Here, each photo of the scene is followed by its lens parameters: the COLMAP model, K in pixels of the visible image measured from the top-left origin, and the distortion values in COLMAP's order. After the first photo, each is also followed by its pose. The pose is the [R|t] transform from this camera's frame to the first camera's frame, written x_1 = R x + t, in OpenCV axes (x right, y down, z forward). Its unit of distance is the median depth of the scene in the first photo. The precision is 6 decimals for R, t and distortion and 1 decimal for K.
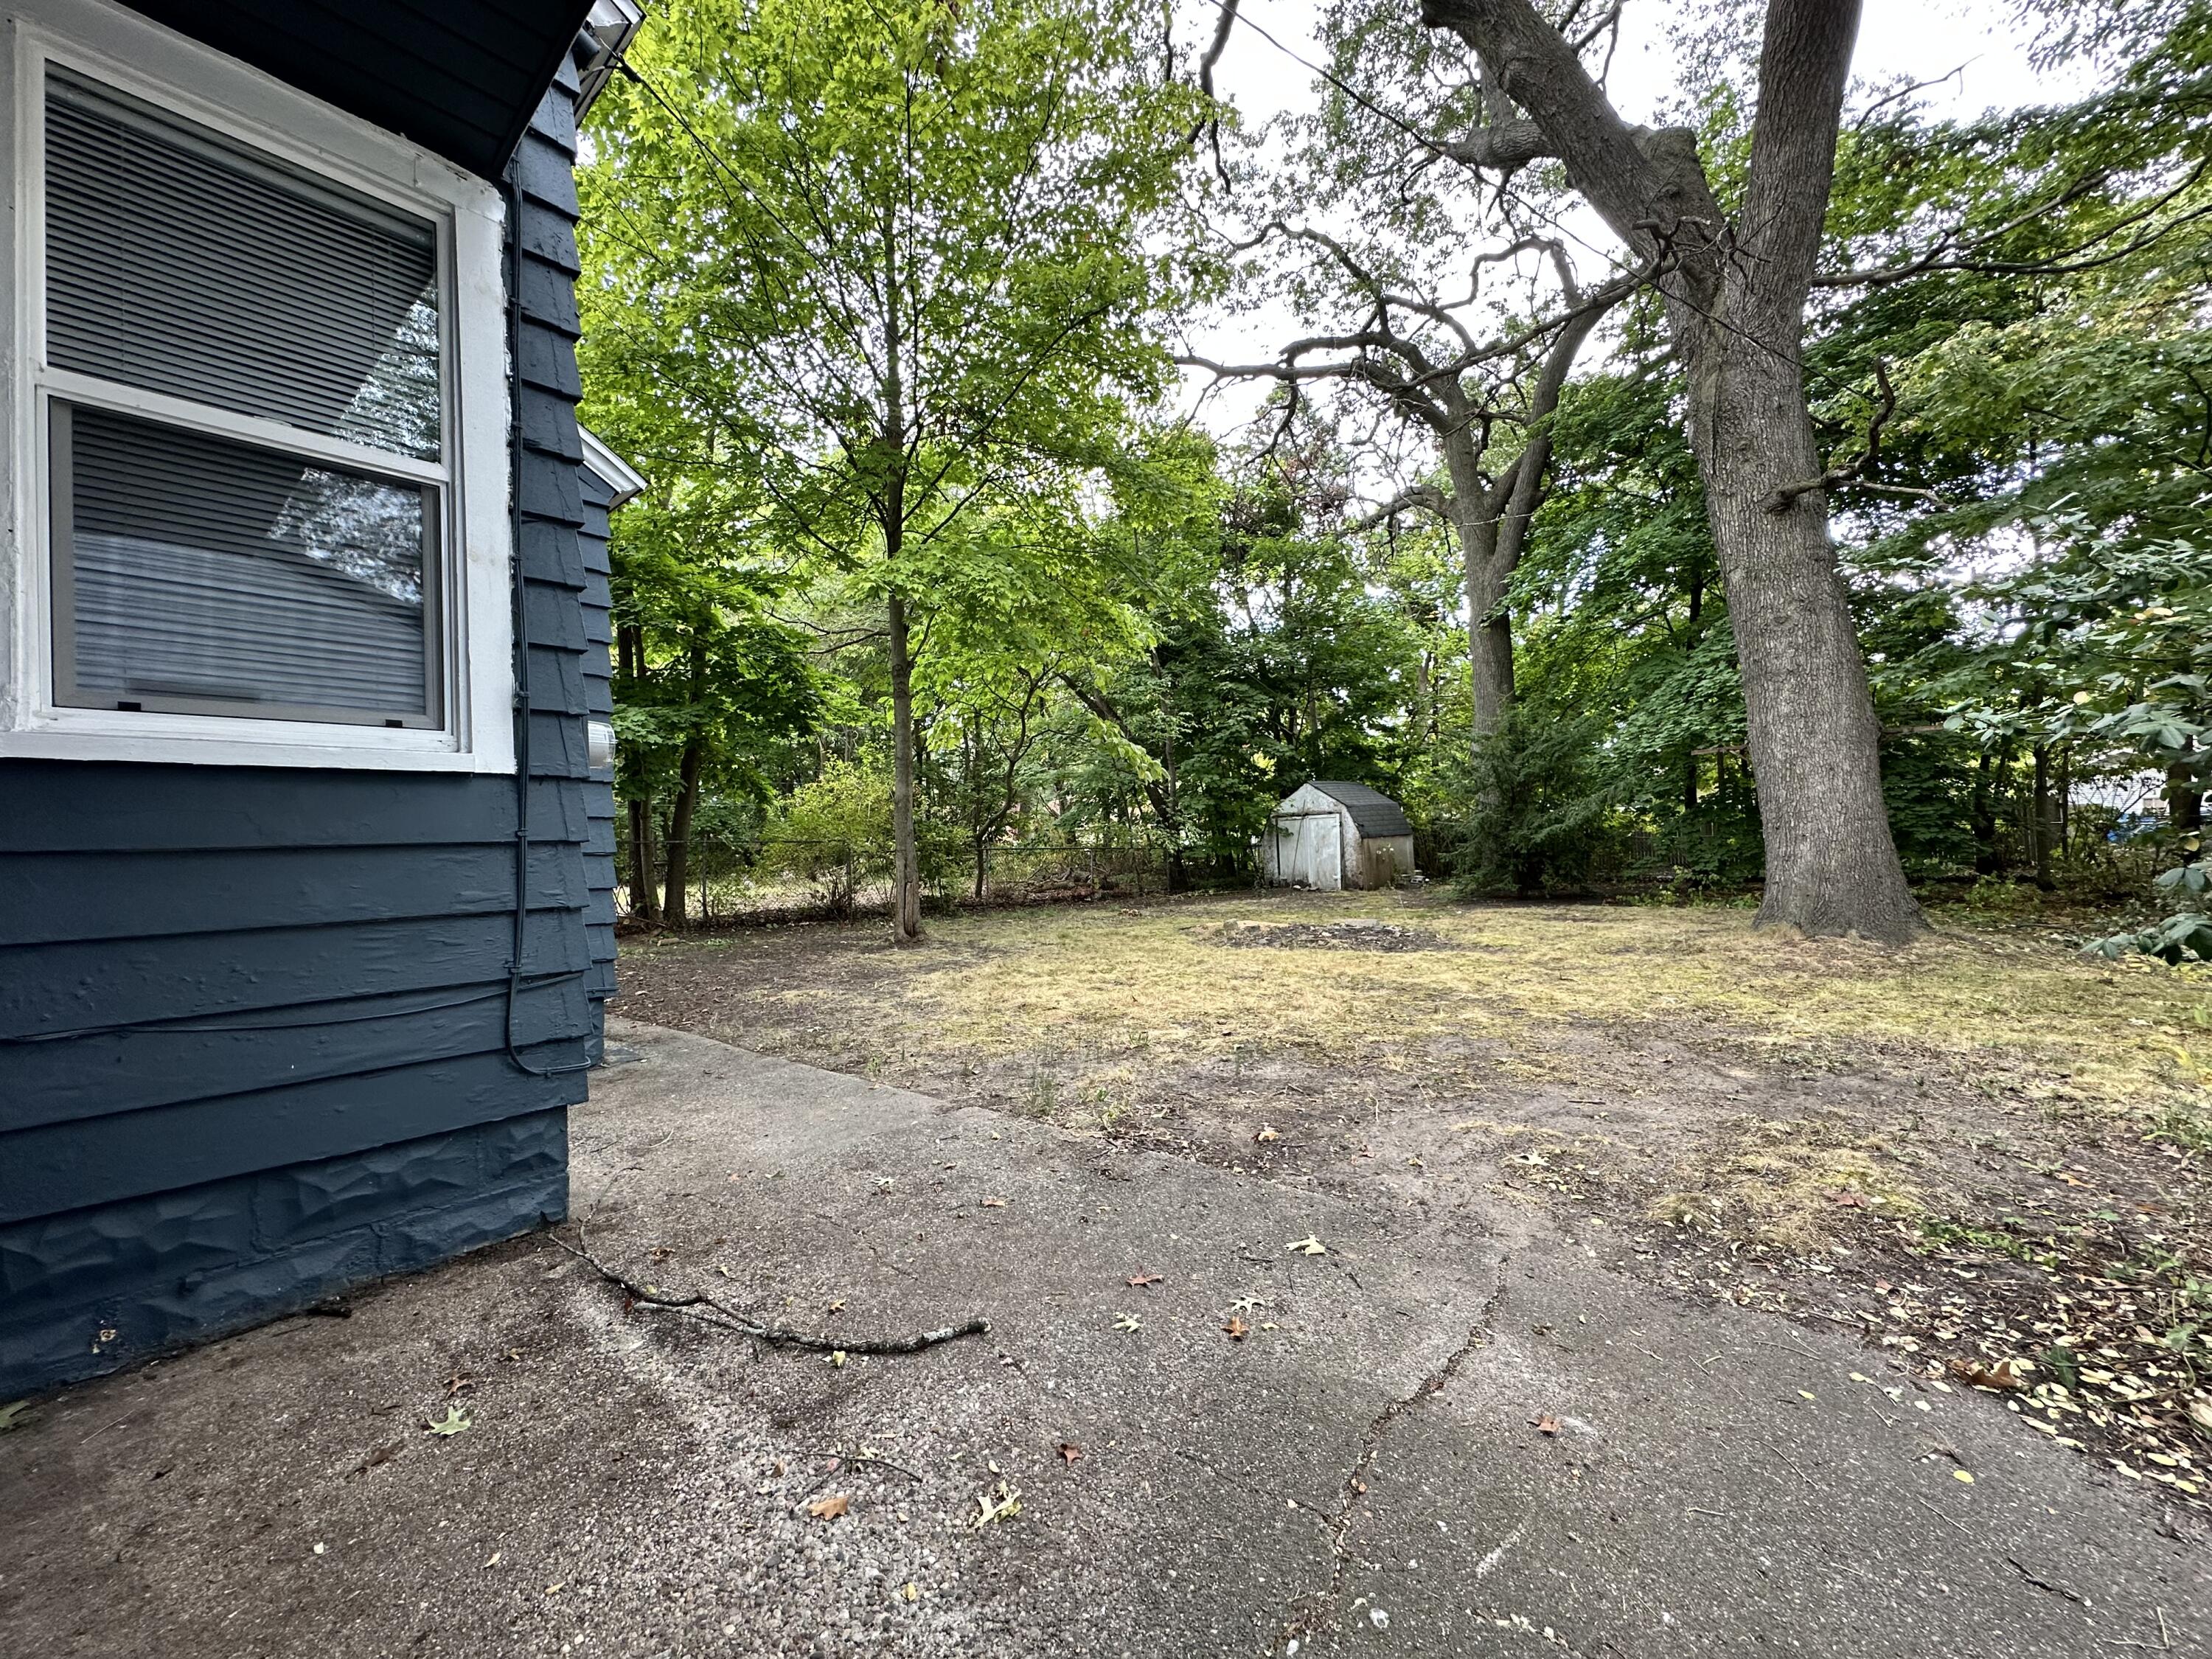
lens RADIAL K [[882.5, 0, 1107.8], [0, 882.5, 829.1], [0, 0, 1]] dist [-0.000705, 0.000414]
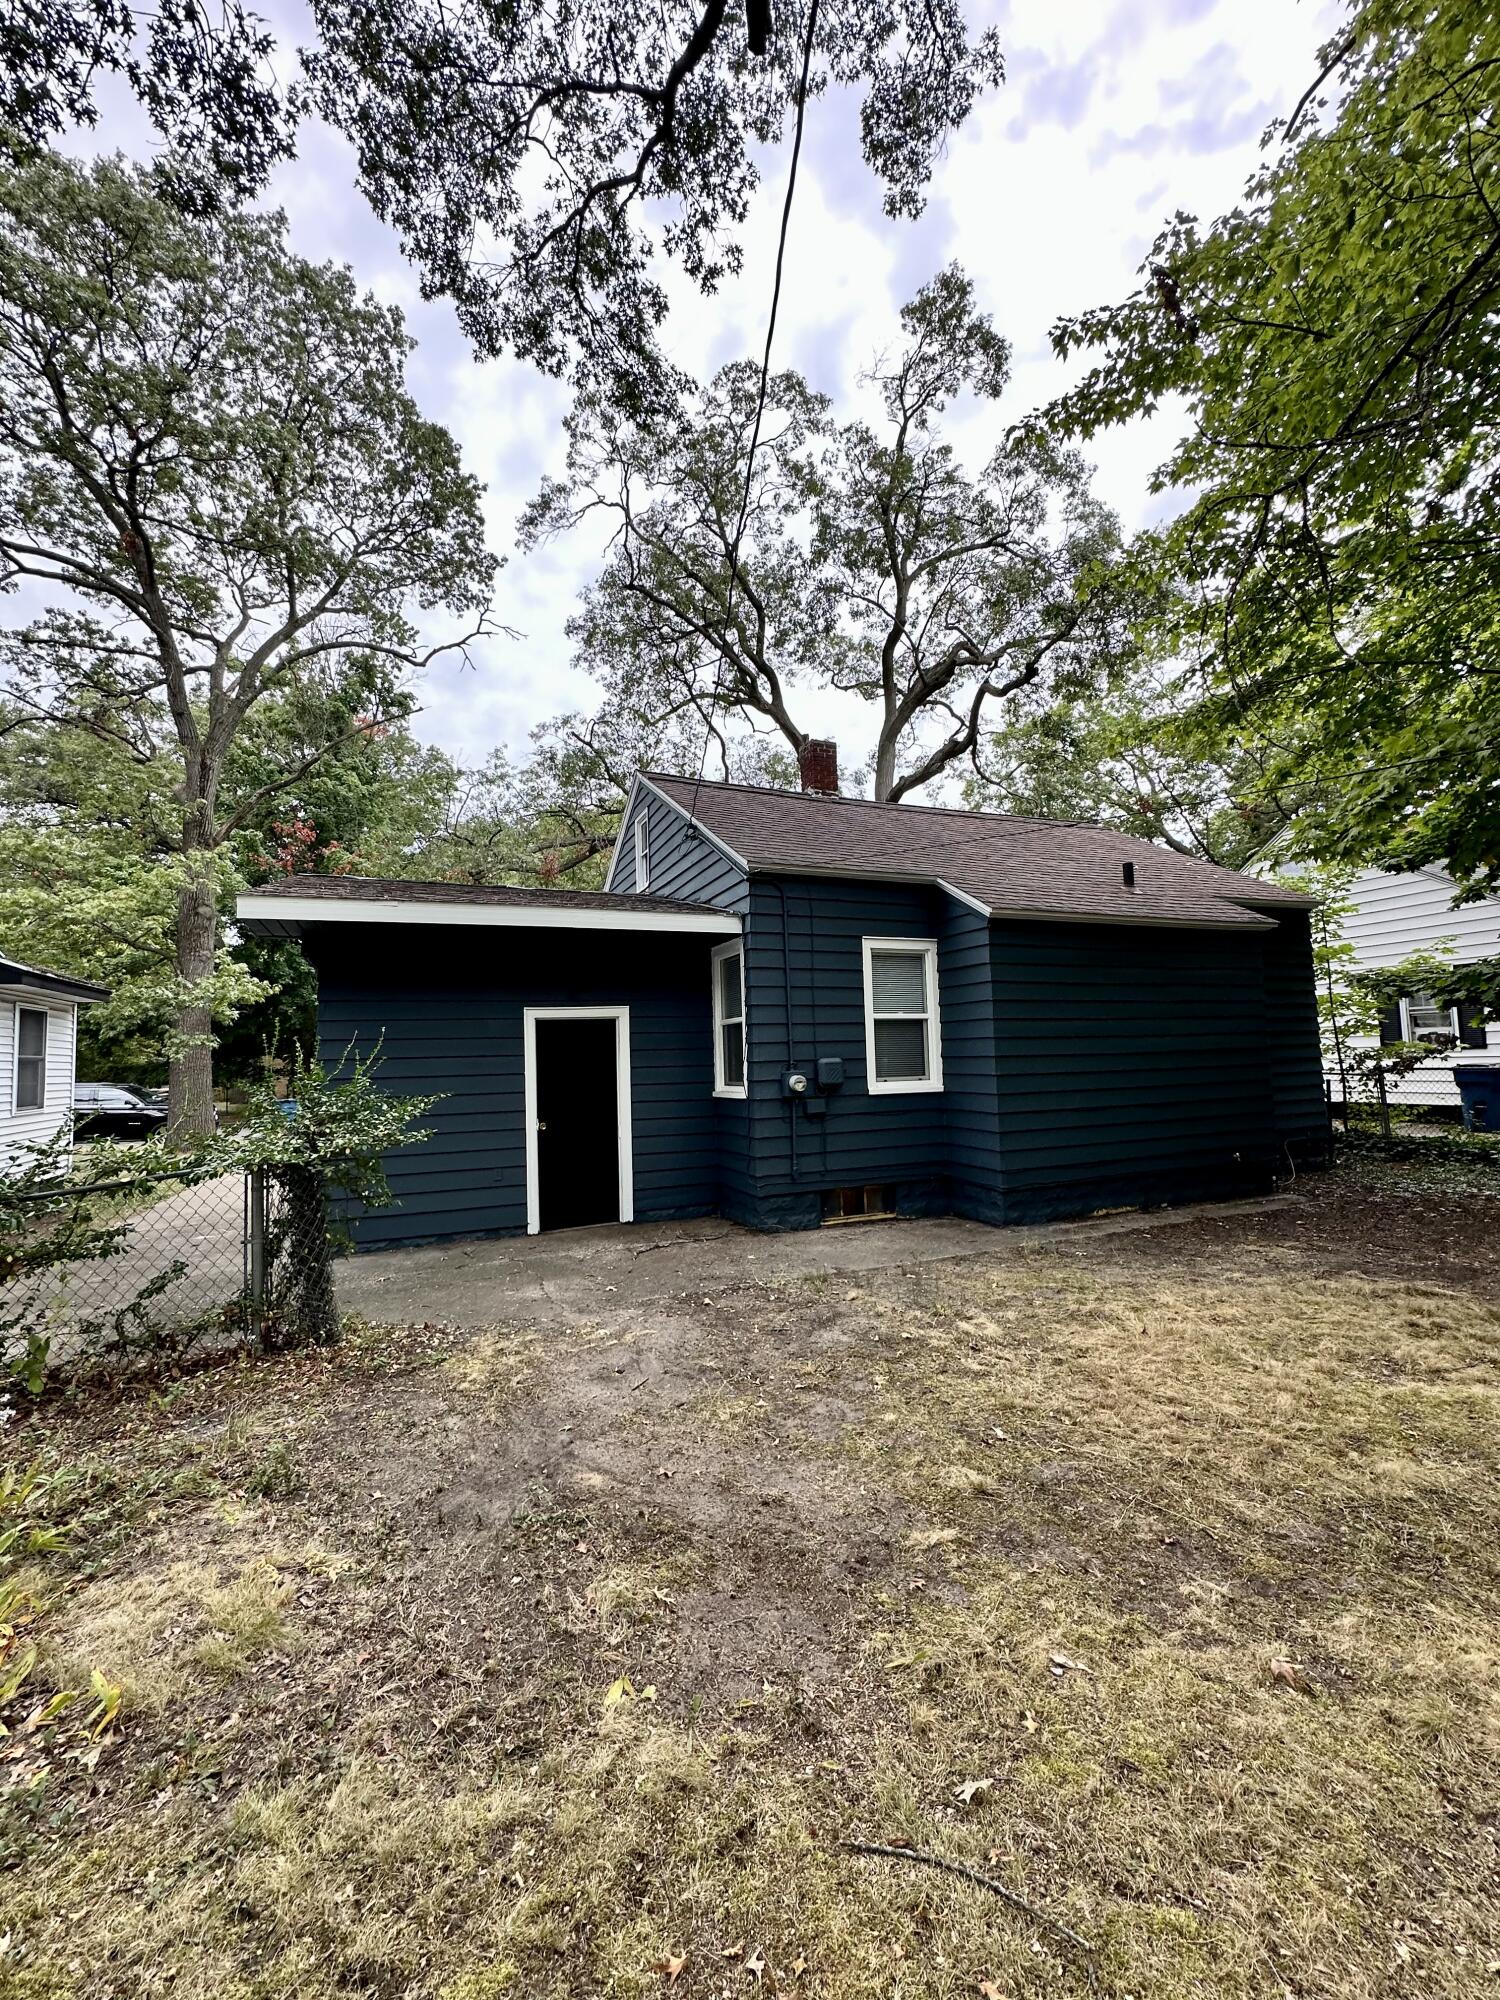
lens RADIAL K [[797.9, 0, 745.6], [0, 797.9, 1001.8], [0, 0, 1]] dist [-0.000705, 0.000414]
pose [[-0.453289, -0.026317, -0.890975, 0.448700], [0.060584, 0.996343, -0.060252, -0.052079], [0.889302, -0.081291, -0.450037, 0.498867]]
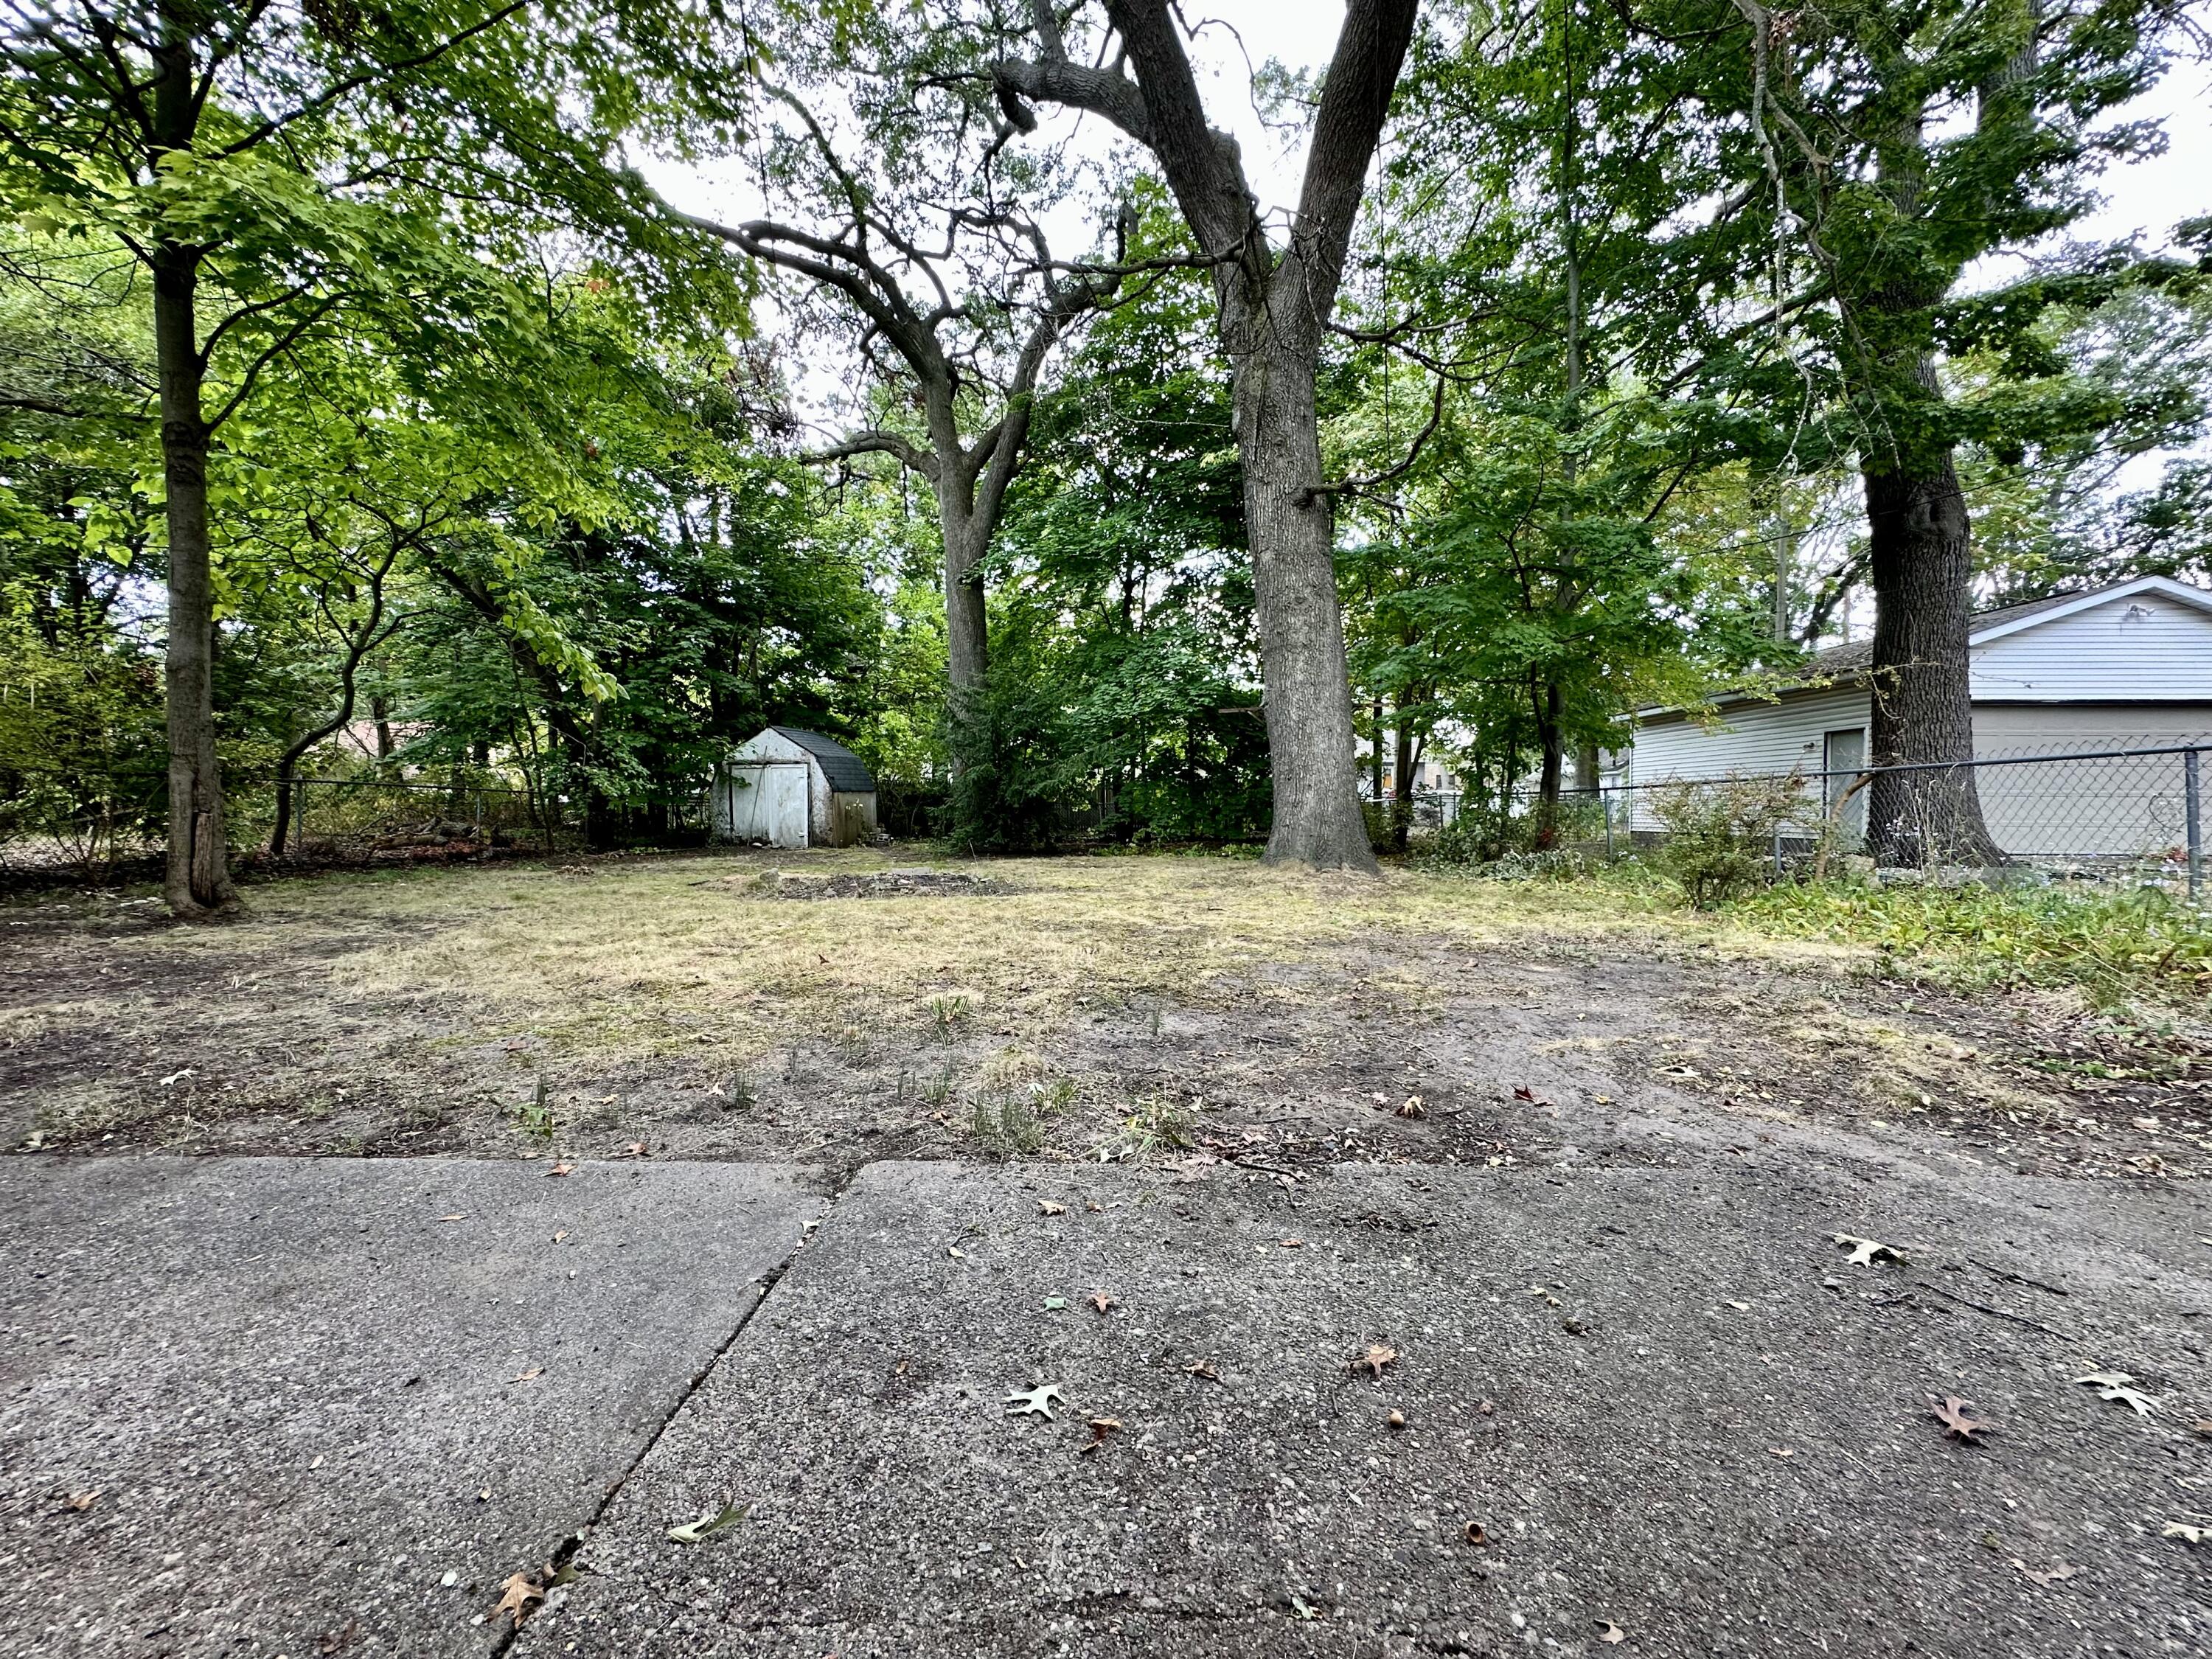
lens RADIAL K [[882.5, 0, 1107.8], [0, 882.5, 829.1], [0, 0, 1]] dist [-0.000705, 0.000414]
pose [[0.779572, 0.013221, 0.626174, -0.110380], [-0.033822, 0.999207, 0.021010, 0.034283], [-0.625399, -0.037557, 0.779401, 0.163494]]
